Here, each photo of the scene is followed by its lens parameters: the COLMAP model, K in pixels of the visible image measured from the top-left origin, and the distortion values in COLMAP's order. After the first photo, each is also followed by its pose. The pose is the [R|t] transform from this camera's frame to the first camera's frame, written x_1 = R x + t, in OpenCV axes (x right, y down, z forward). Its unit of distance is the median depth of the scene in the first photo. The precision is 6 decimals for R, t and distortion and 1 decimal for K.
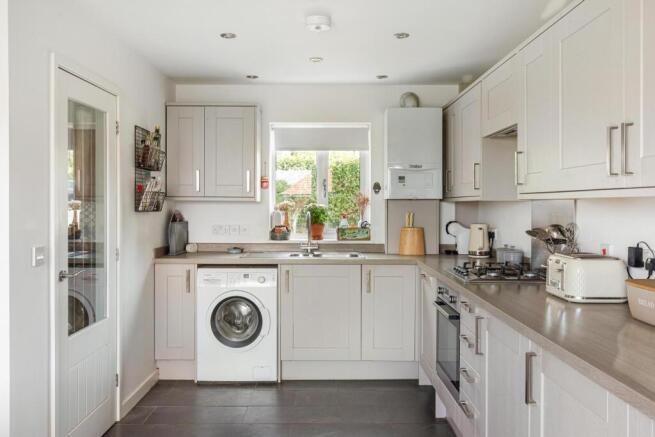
lens RADIAL K [[565.5, 0, 327.5], [0, 565.5, 218.5], [0, 0, 1]] dist [-0.003907, -0.000884]
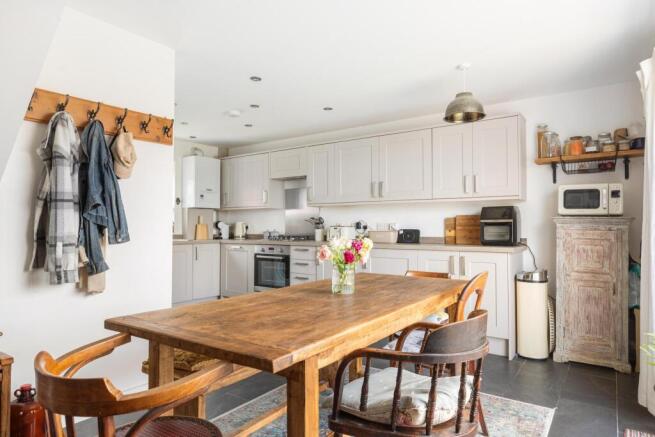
lens RADIAL K [[400.1, 0, 327.5], [0, 400.1, 218.5], [0, 0, 1]] dist [0.000802, 0.000048]
pose [[0.585275, 0.012482, 0.810739, -0.650613], [0.023976, 0.999178, -0.032692, 0.049097], [-0.810480, 0.038572, 0.584494, -0.045497]]
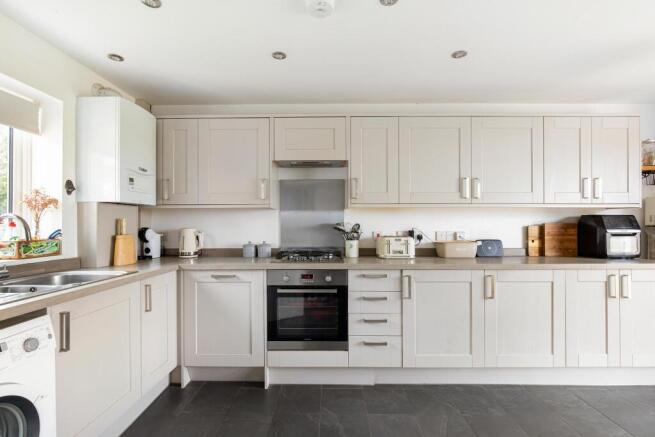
lens RADIAL K [[321.1, 0, 327.5], [0, 321.1, 218.5], [0, 0, 1]] dist [0.000815, 0.000268]
pose [[0.011484, 0.015590, 0.999813, -0.377892], [0.027729, 0.999489, -0.015903, 0.007201], [-0.999550, 0.027906, 0.011046, 0.681405]]
